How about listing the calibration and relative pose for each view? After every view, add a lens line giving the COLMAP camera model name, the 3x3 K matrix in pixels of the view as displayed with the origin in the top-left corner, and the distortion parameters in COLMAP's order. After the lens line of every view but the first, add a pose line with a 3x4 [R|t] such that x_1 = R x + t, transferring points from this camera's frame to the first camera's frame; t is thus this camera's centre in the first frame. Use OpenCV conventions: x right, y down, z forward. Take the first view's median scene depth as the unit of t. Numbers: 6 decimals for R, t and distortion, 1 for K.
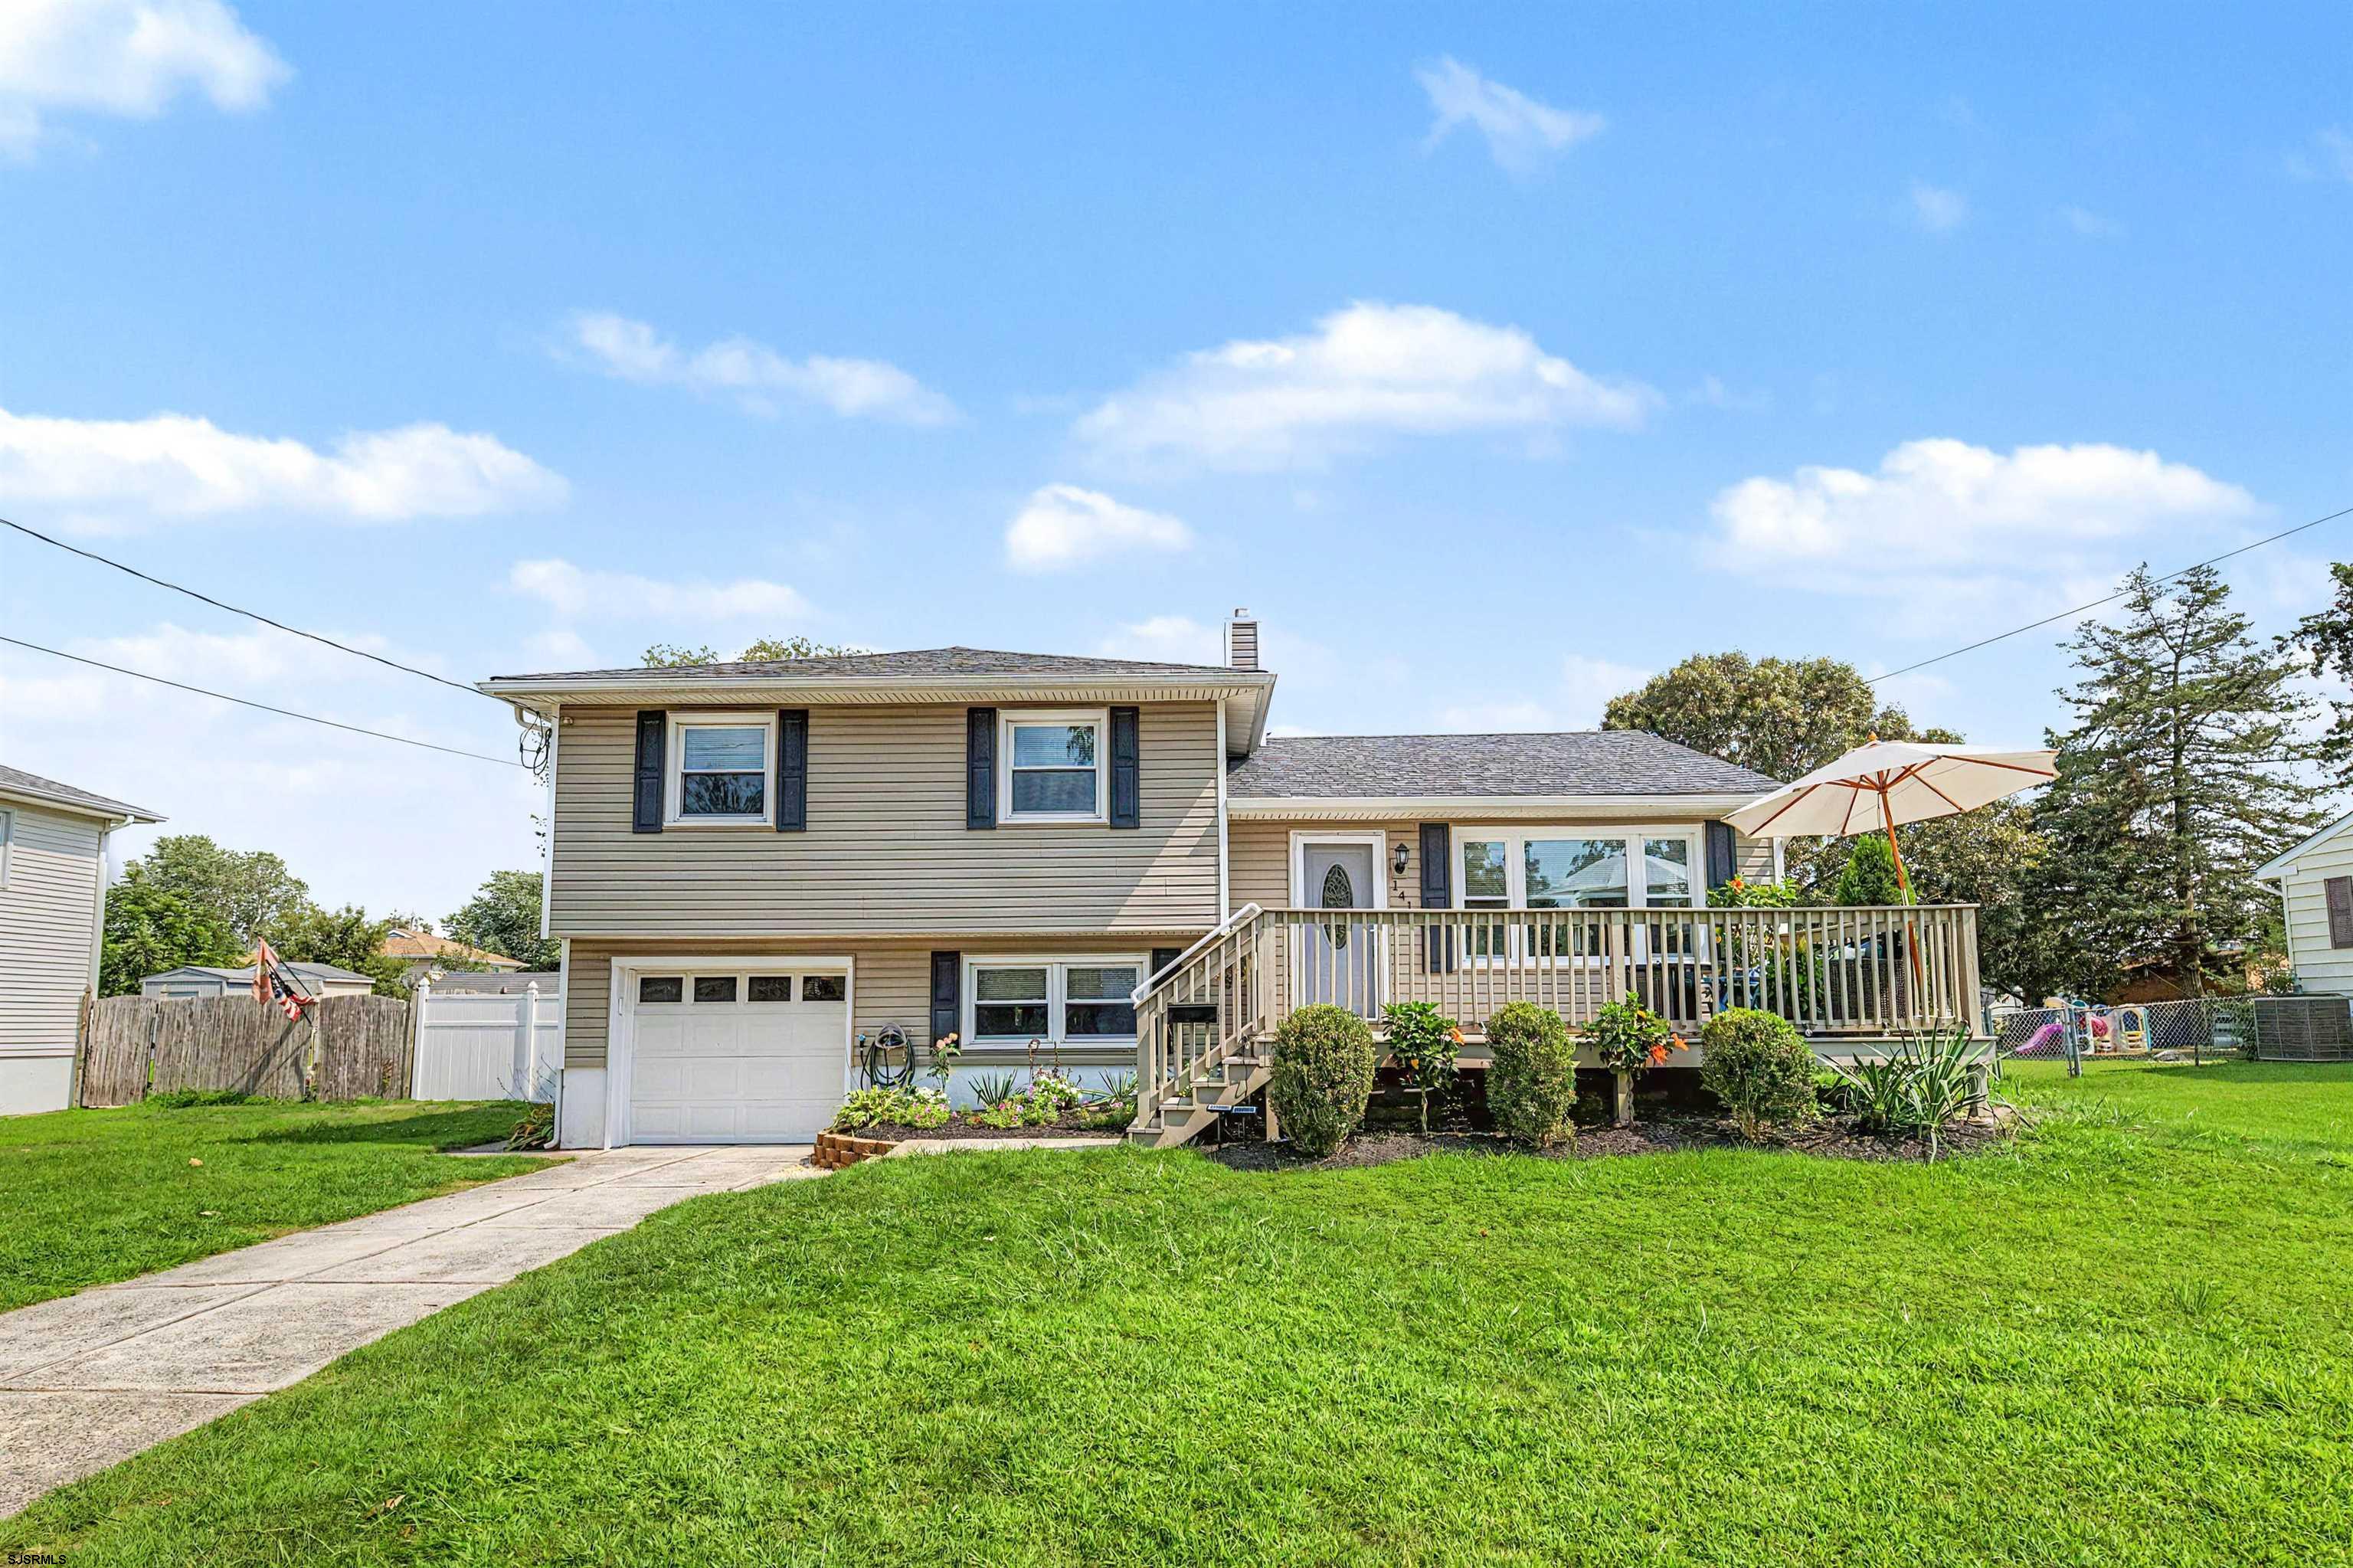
lens RADIAL K [[1172.2, 0, 1176.1], [0, 1172.2, 903.0], [0, 0, 1]] dist [0.016002, 0.000962]
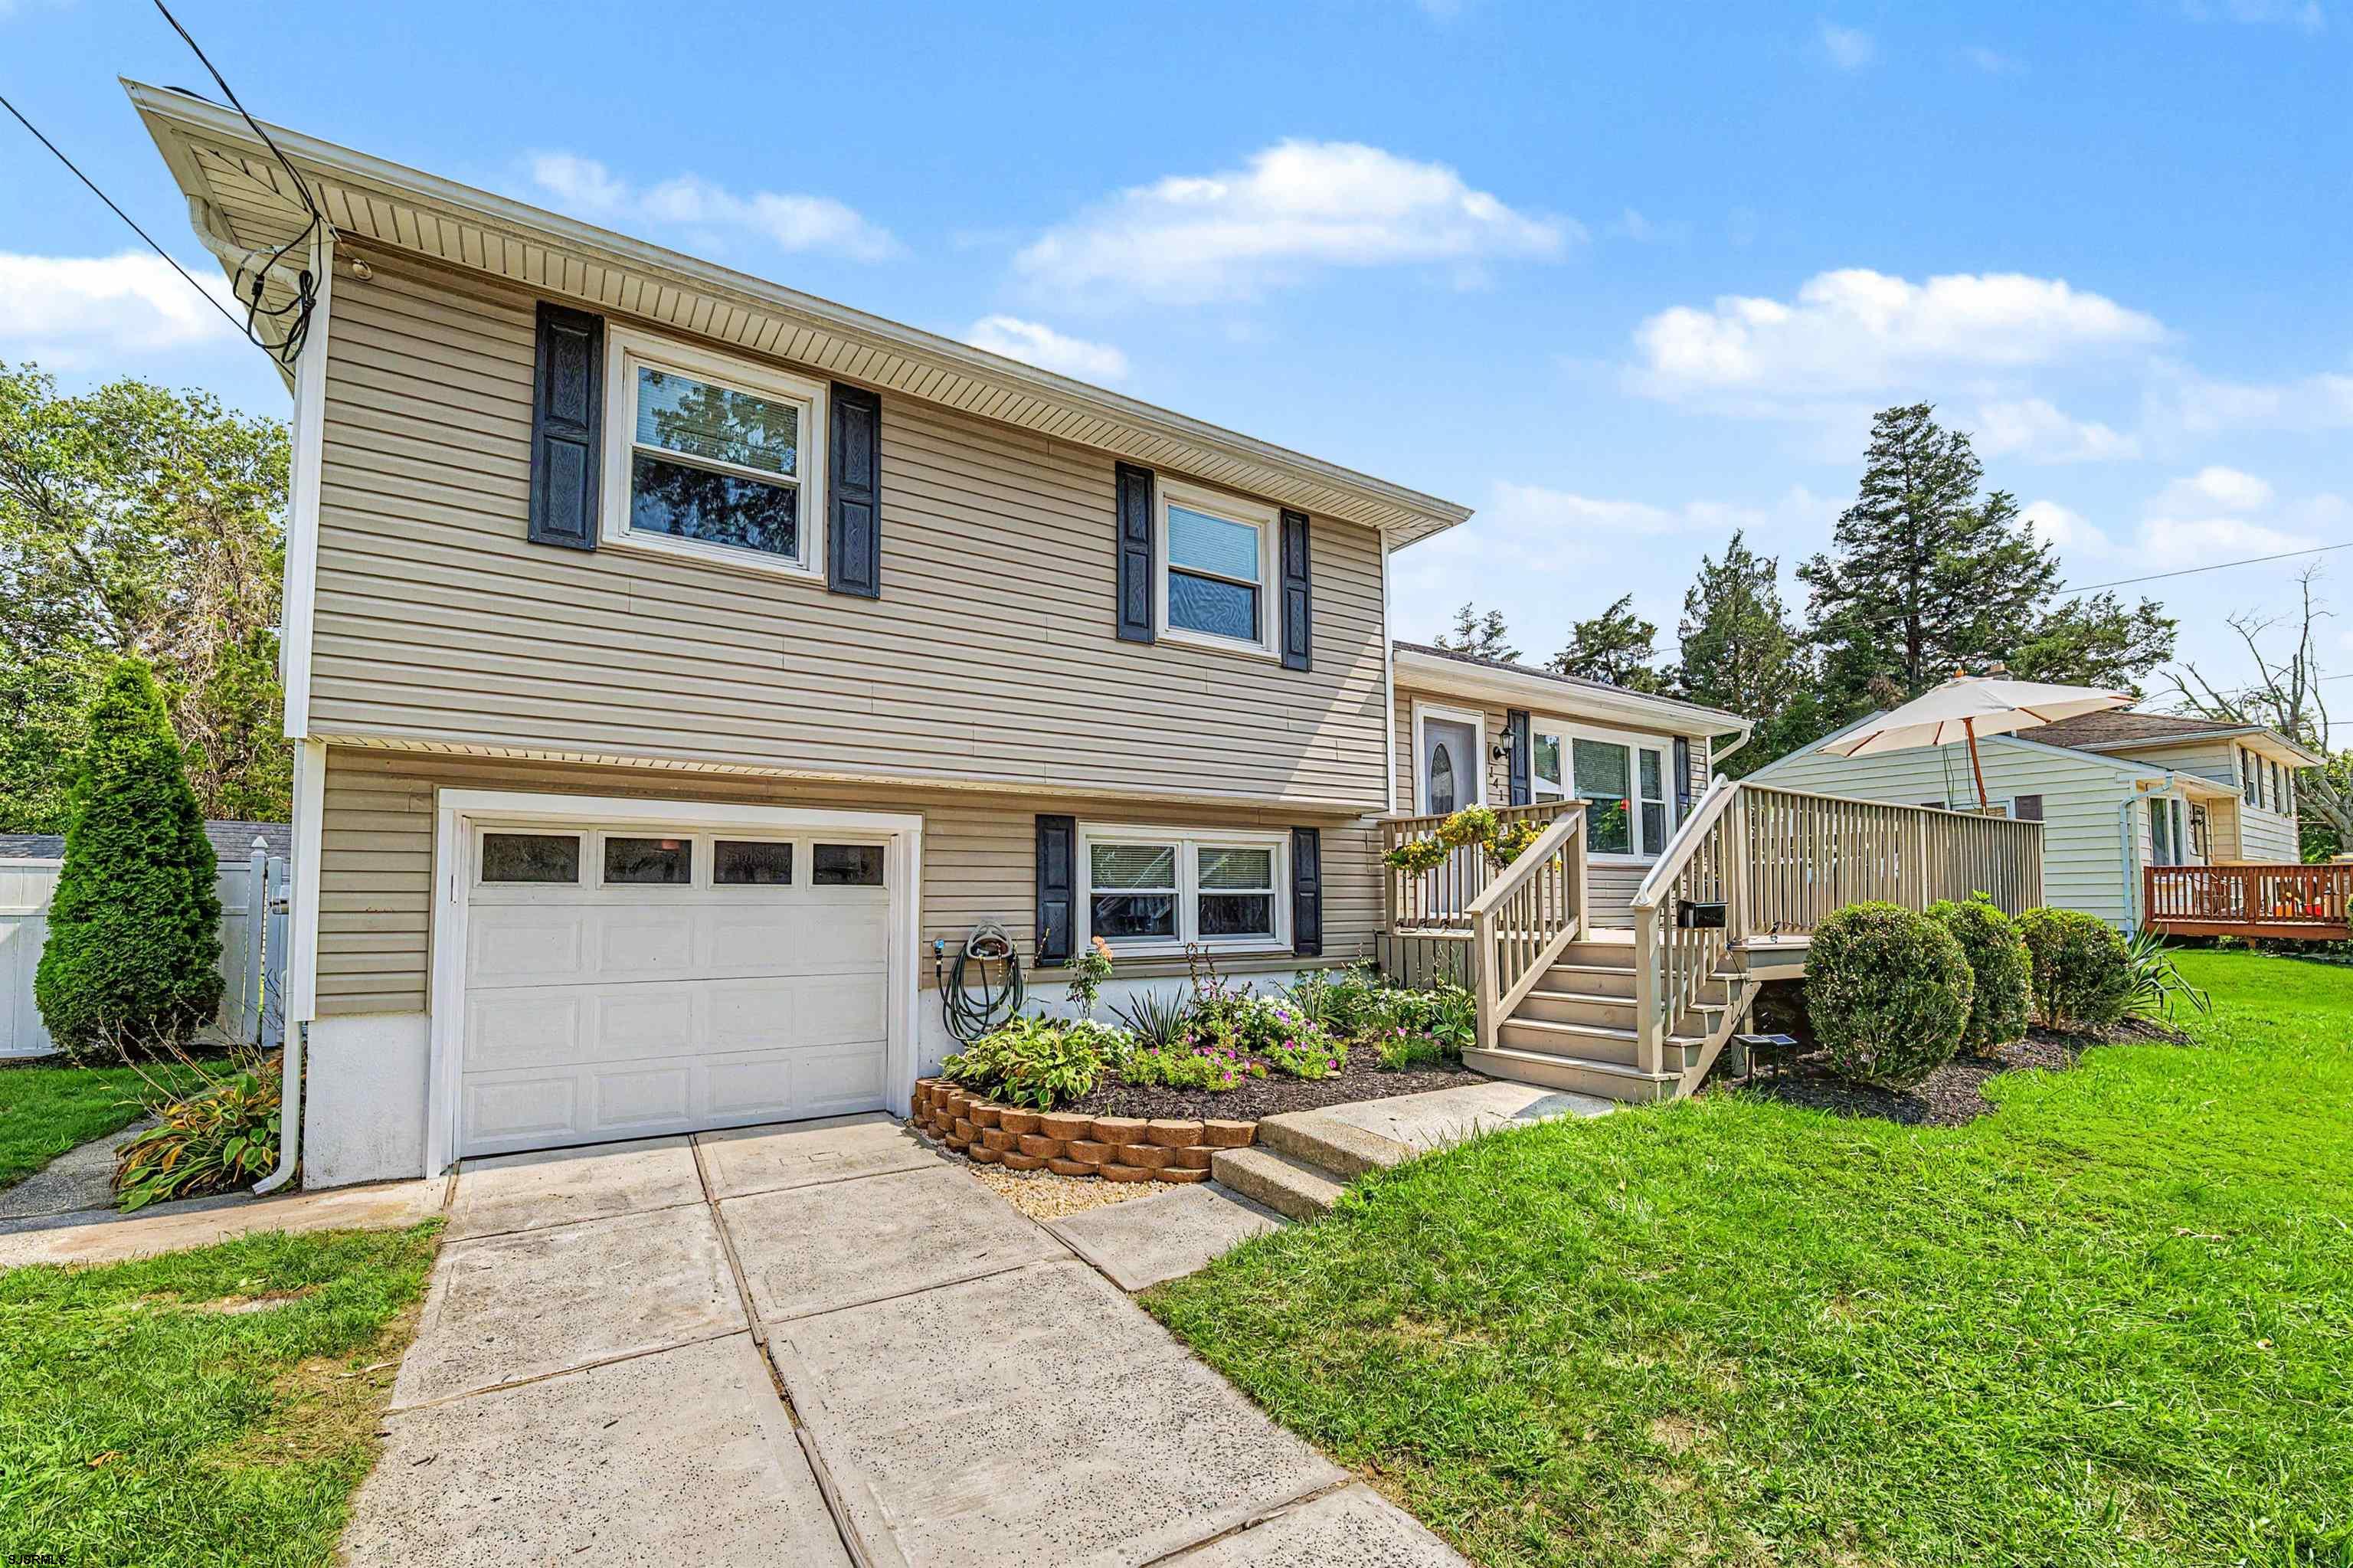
lens RADIAL K [[955.3, 0, 1164.5], [0, 955.3, 850.5], [0, 0, 1]] dist [-0.006993, -0.000307]
pose [[0.832788, 0.034446, 0.552519, -0.445975], [-0.061209, 0.997672, 0.030060, 0.040796], [-0.550197, -0.058853, 0.832958, 0.500268]]
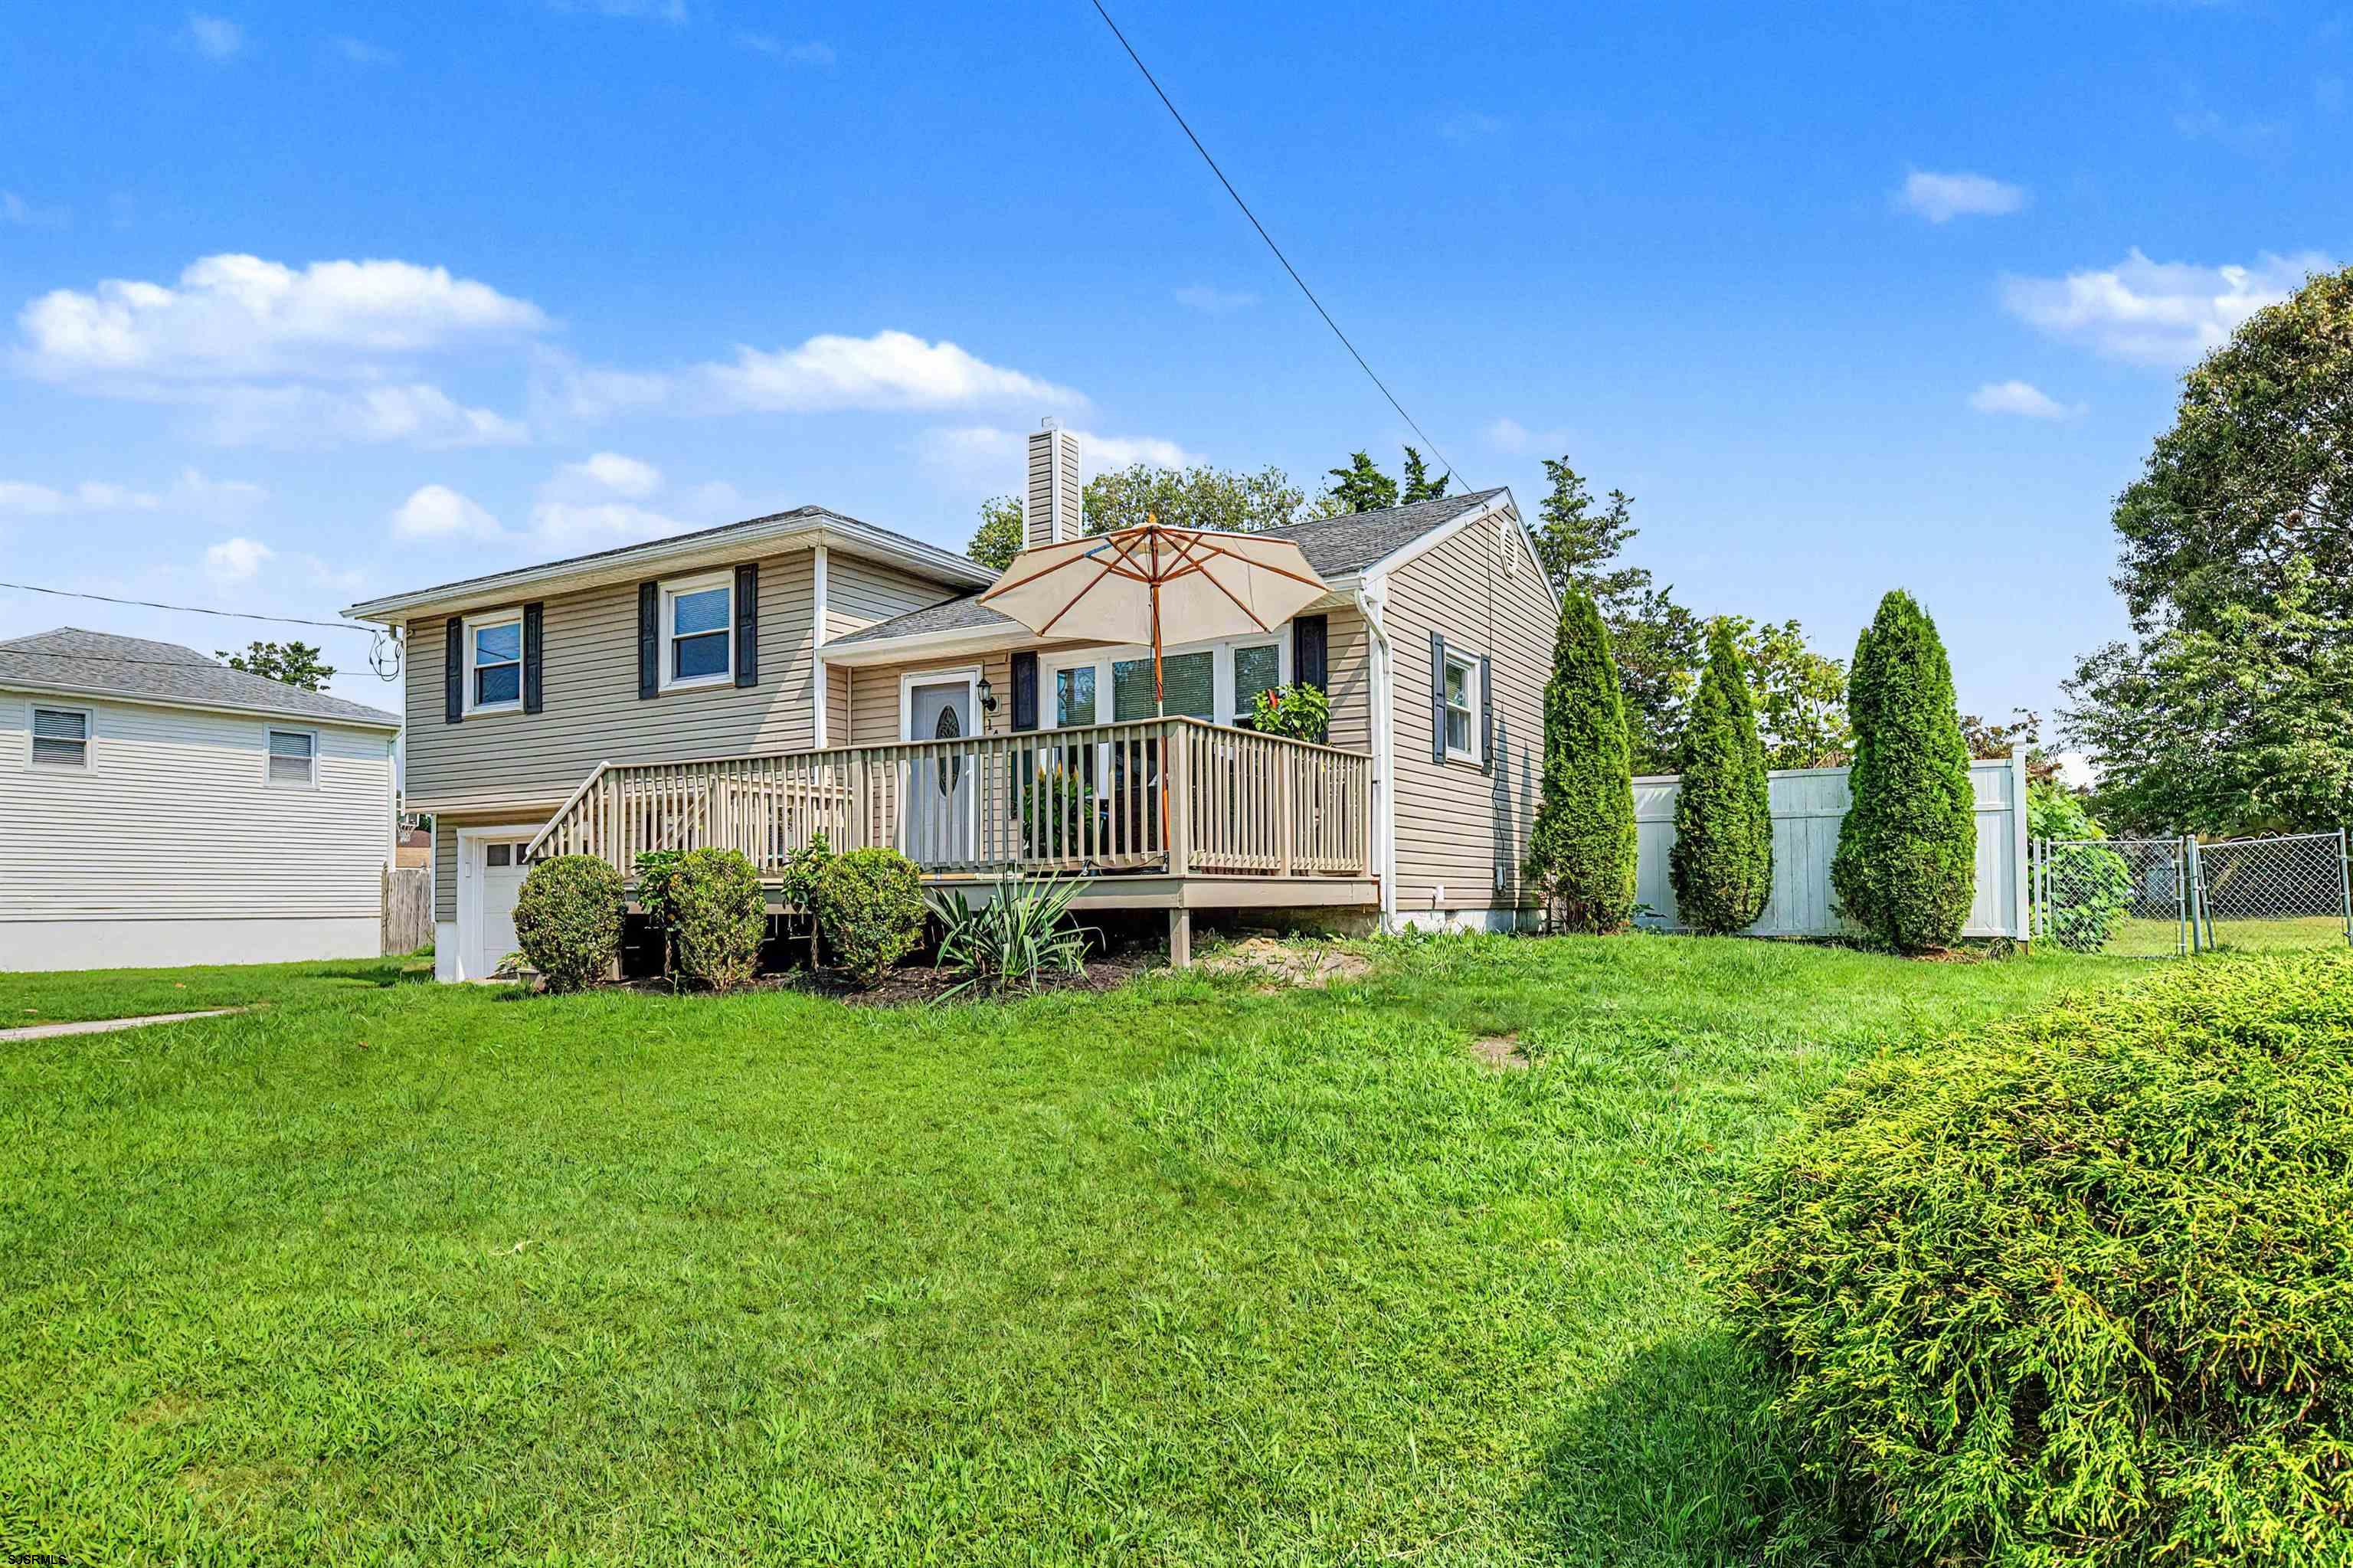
lens RADIAL K [[1438.6, 0, 1176.8], [0, 1438.6, 841.9], [0, 0, 1]] dist [0.001305, 0.000763]
pose [[0.877811, -0.028187, -0.478177, 0.849311], [0.062027, 0.996551, 0.055123, 0.024008], [0.474974, -0.078048, 0.876532, 0.072901]]
